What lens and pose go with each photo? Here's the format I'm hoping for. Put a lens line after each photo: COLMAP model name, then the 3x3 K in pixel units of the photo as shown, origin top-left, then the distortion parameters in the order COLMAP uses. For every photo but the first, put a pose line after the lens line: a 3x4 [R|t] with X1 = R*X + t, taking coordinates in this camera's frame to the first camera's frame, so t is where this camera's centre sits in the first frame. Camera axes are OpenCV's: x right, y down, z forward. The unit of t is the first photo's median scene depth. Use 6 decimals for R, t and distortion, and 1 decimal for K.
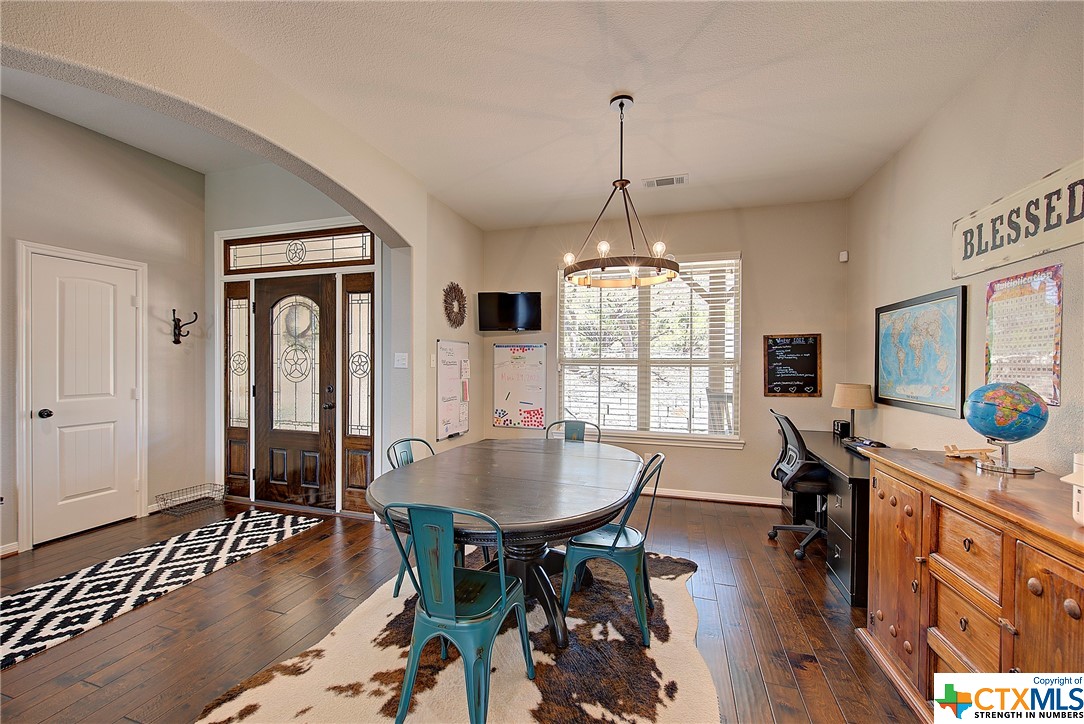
lens RADIAL K [[436.9, 0, 532.5], [0, 436.9, 362.7], [0, 0, 1]] dist [0.001594, -0.000316]
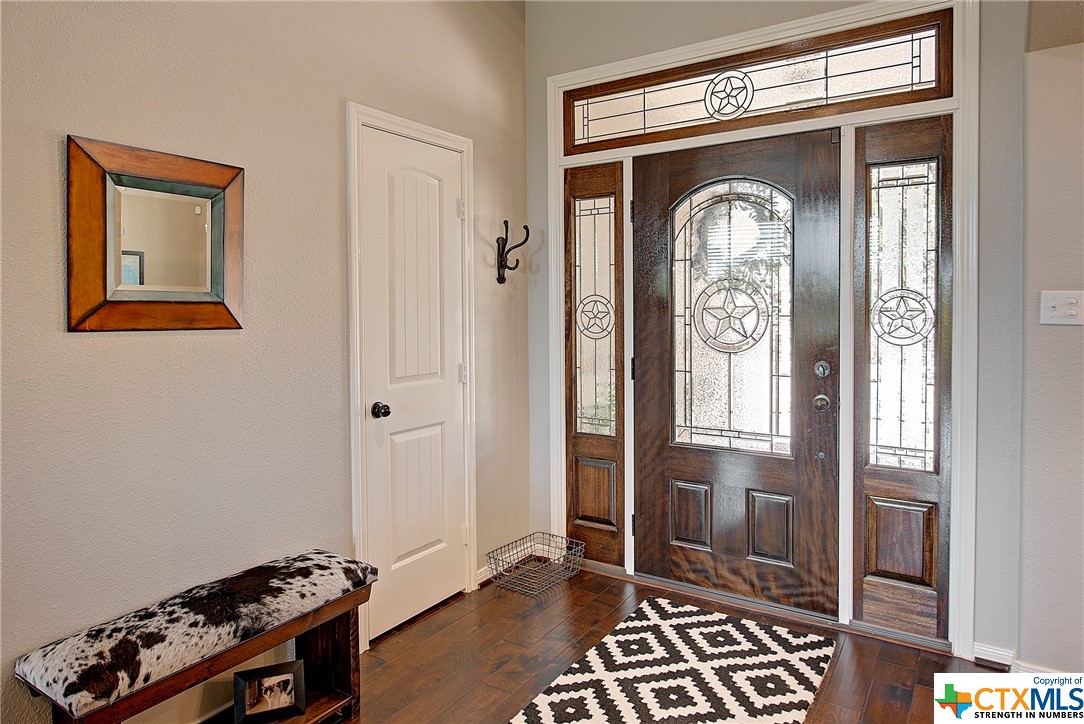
lens RADIAL K [[683.8, 0, 504.8], [0, 683.8, 324.1], [0, 0, 1]] dist [-0.023277, -0.000854]
pose [[0.952512, -0.006972, -0.304422, -0.569097], [0.012251, 0.999806, 0.015436, -0.004598], [0.304256, -0.018433, 0.952412, 0.176537]]
